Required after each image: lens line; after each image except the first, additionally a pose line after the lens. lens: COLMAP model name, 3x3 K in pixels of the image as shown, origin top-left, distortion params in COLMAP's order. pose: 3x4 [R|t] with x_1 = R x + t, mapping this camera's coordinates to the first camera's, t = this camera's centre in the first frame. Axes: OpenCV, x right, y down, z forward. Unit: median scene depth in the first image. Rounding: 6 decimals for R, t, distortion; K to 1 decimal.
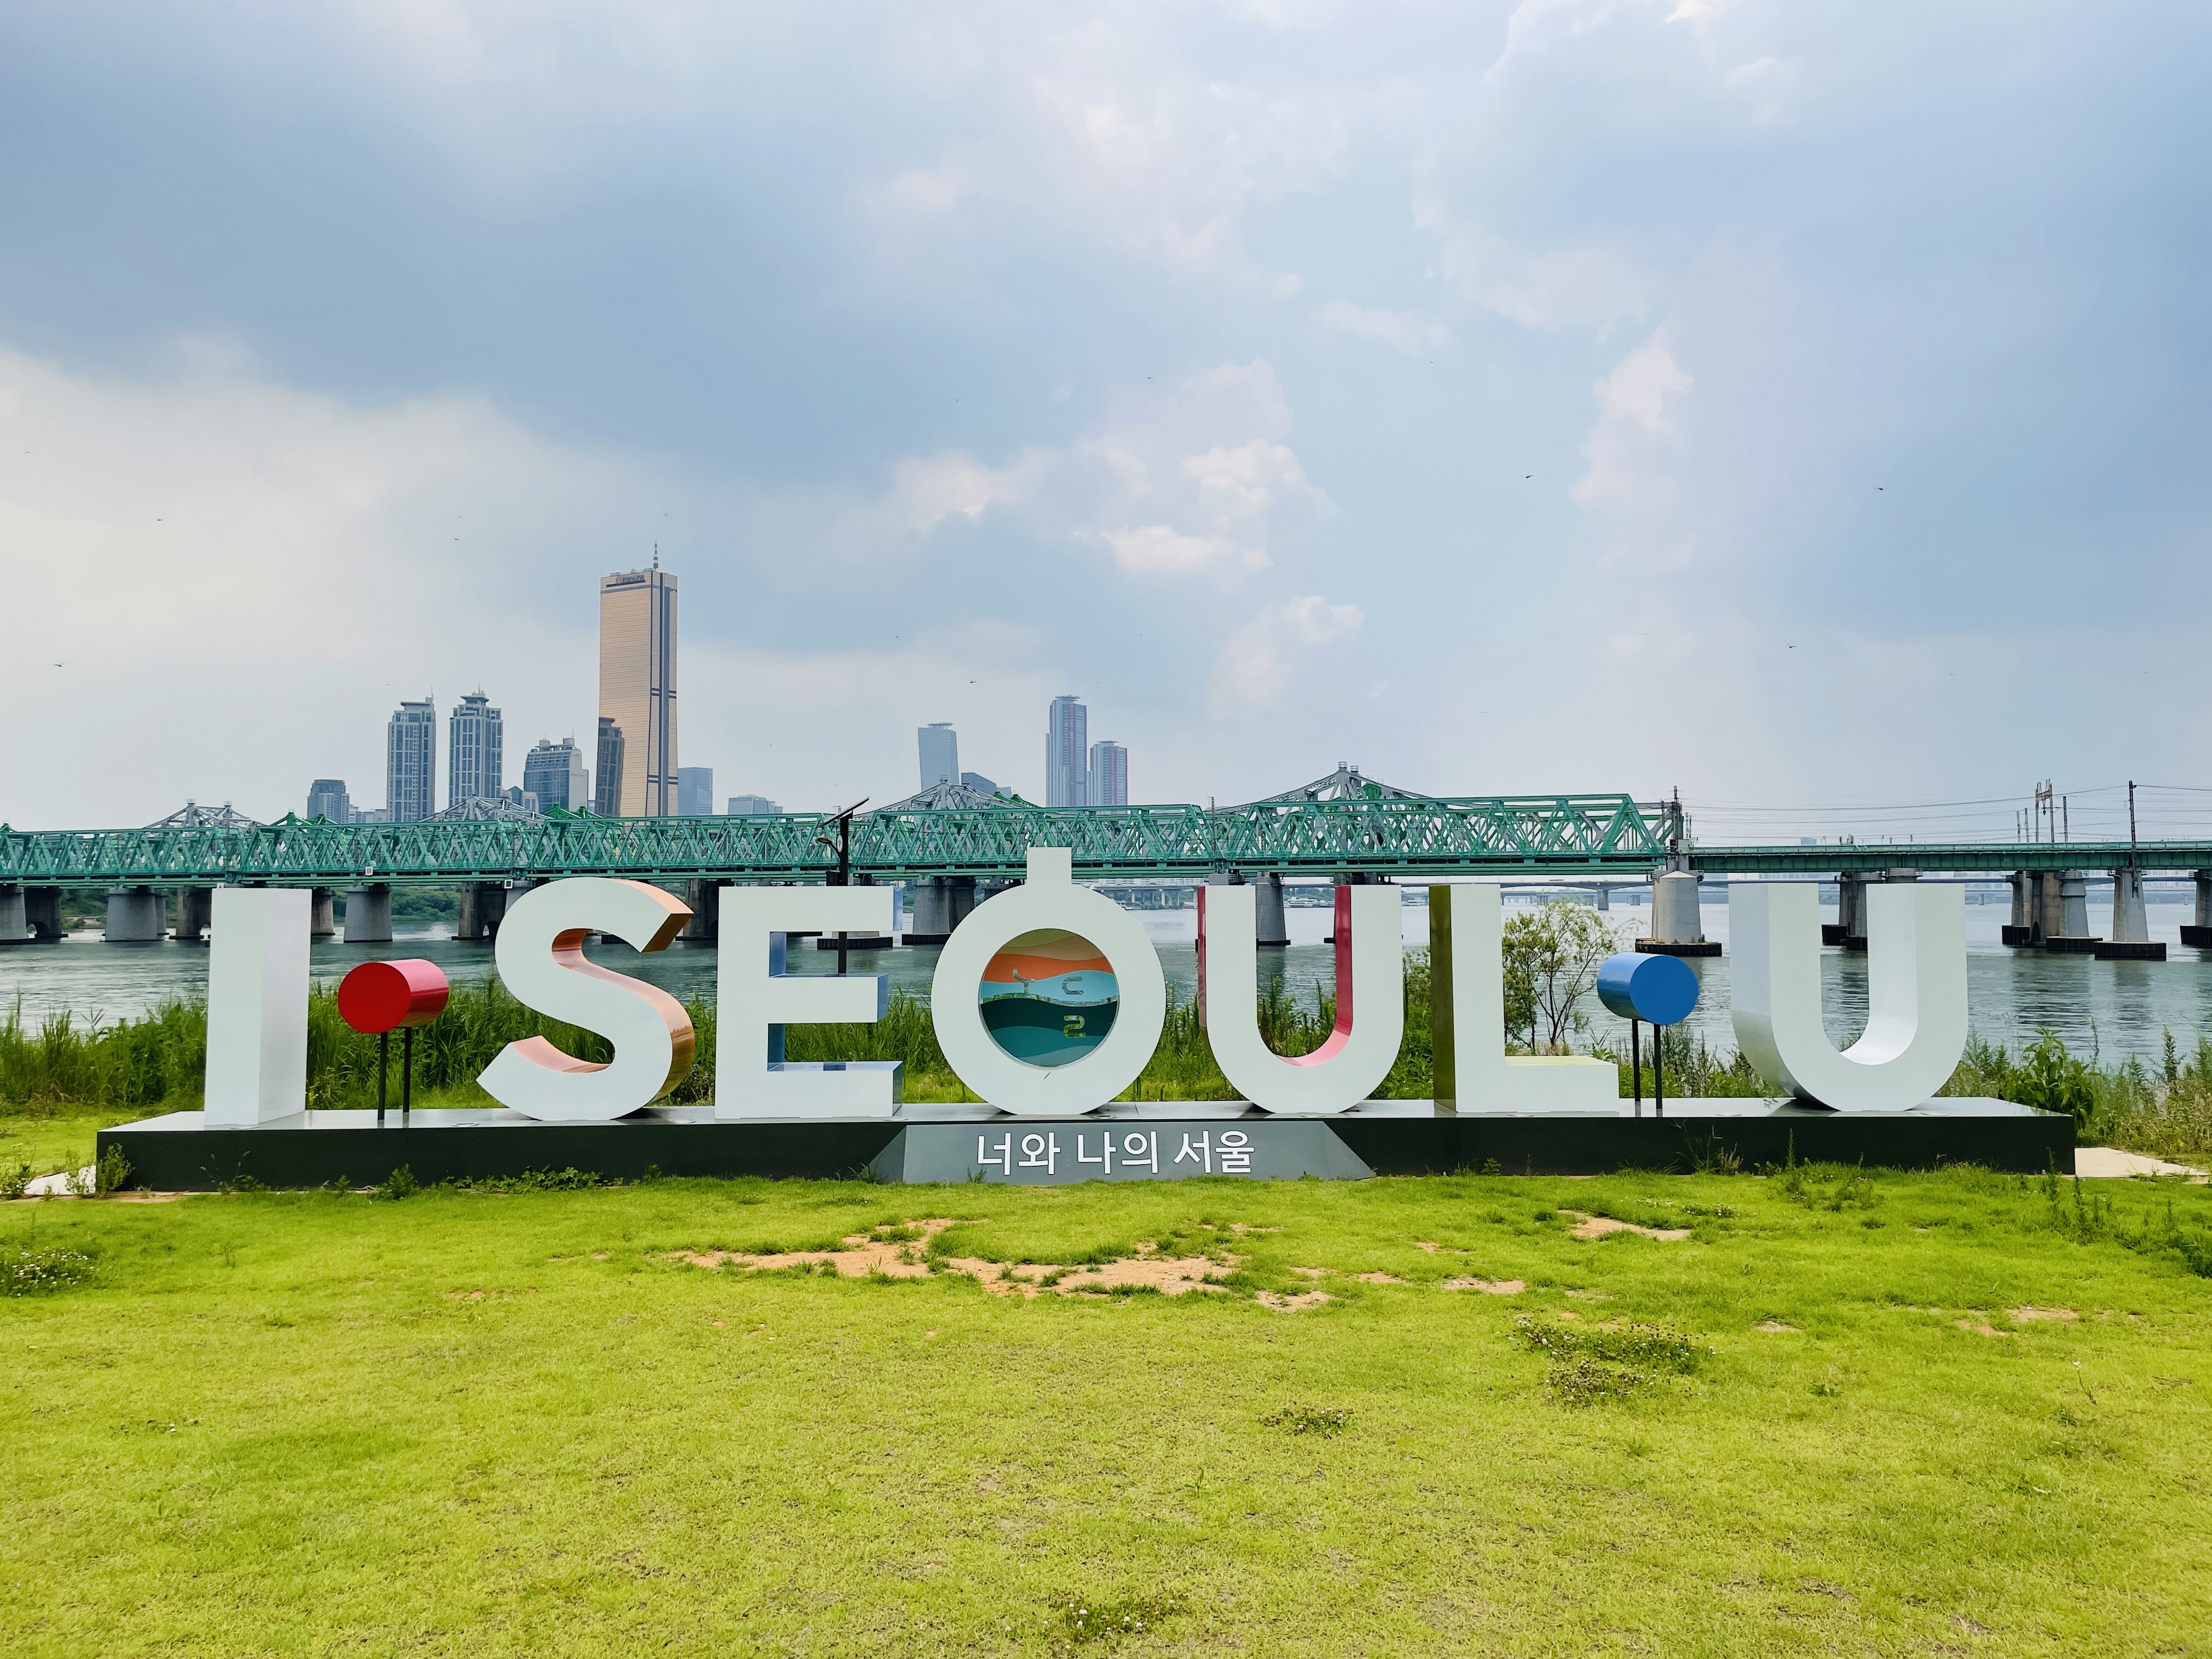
lens RADIAL K [[1664.8, 0, 1119.9], [0, 1664.8, 806.5], [0, 0, 1]] dist [0.059058, -0.039206]
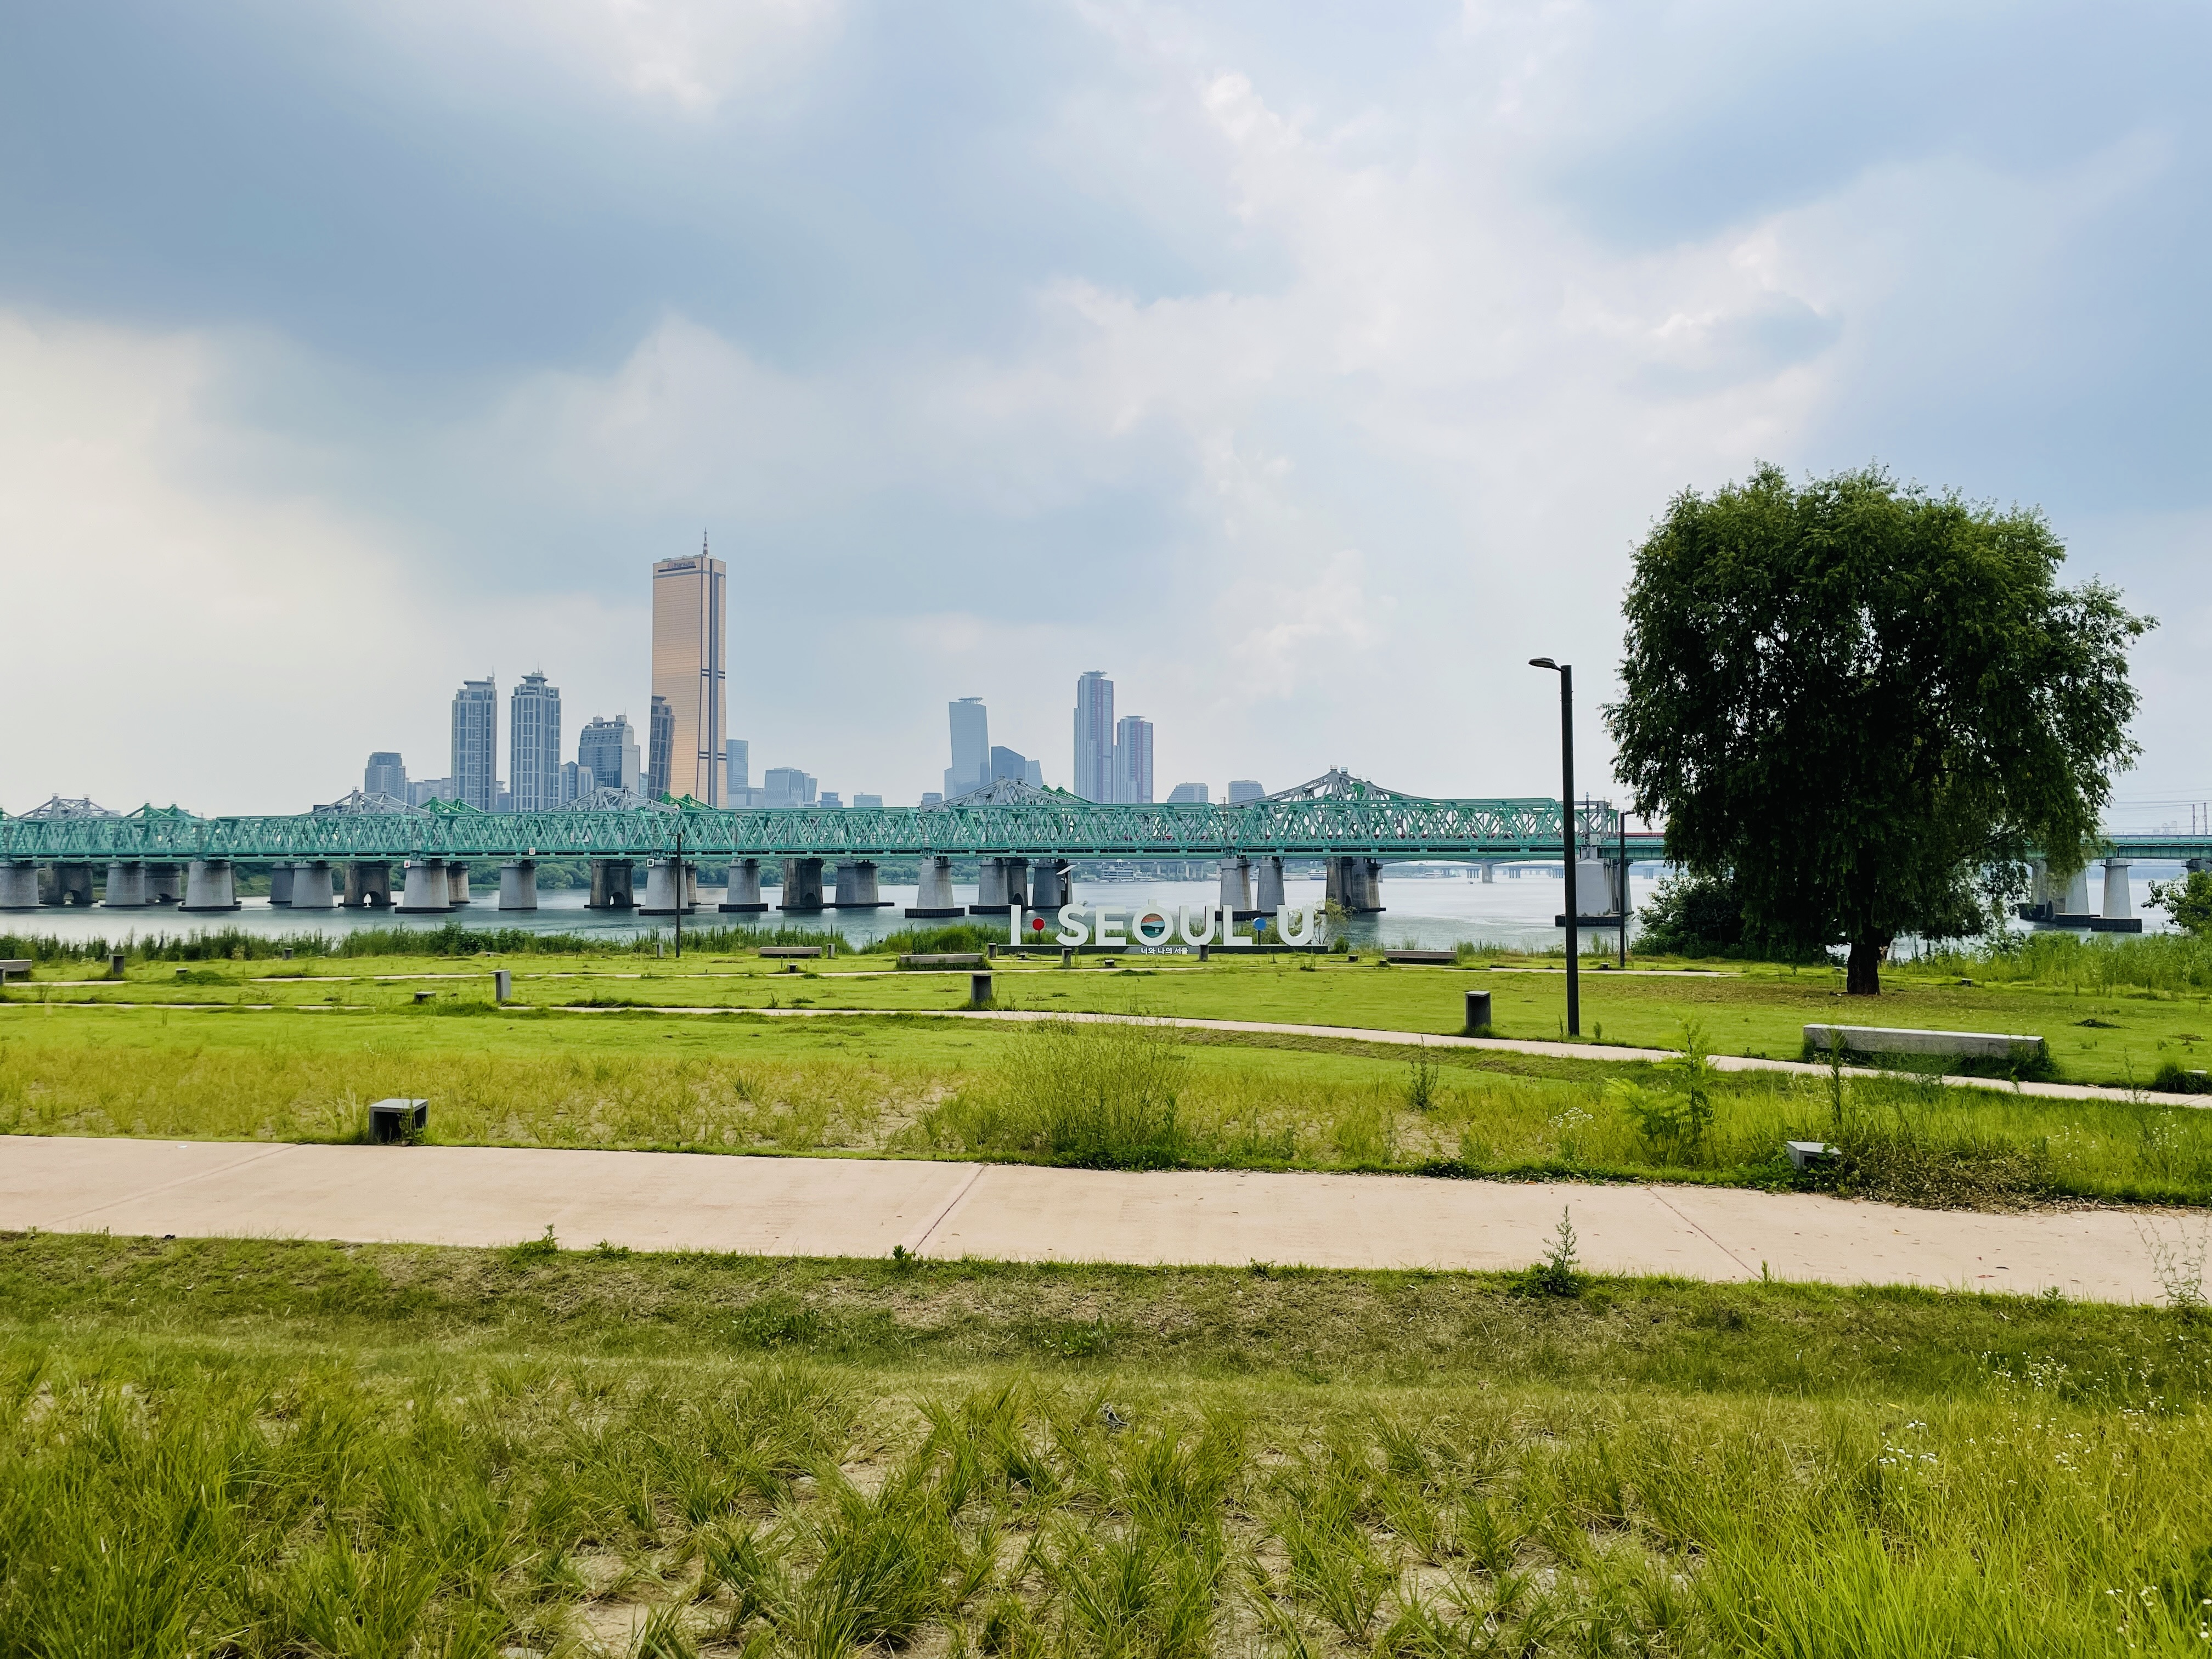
lens RADIAL K [[1664.8, 0, 1138.7], [0, 1664.8, 805.5], [0, 0, 1]] dist [0.059058, -0.039206]
pose [[0.999981, 0.004929, -0.003833, -0.002087], [-0.004862, 0.999839, 0.017261, -0.011318], [0.003917, -0.017242, 0.999844, -0.134258]]
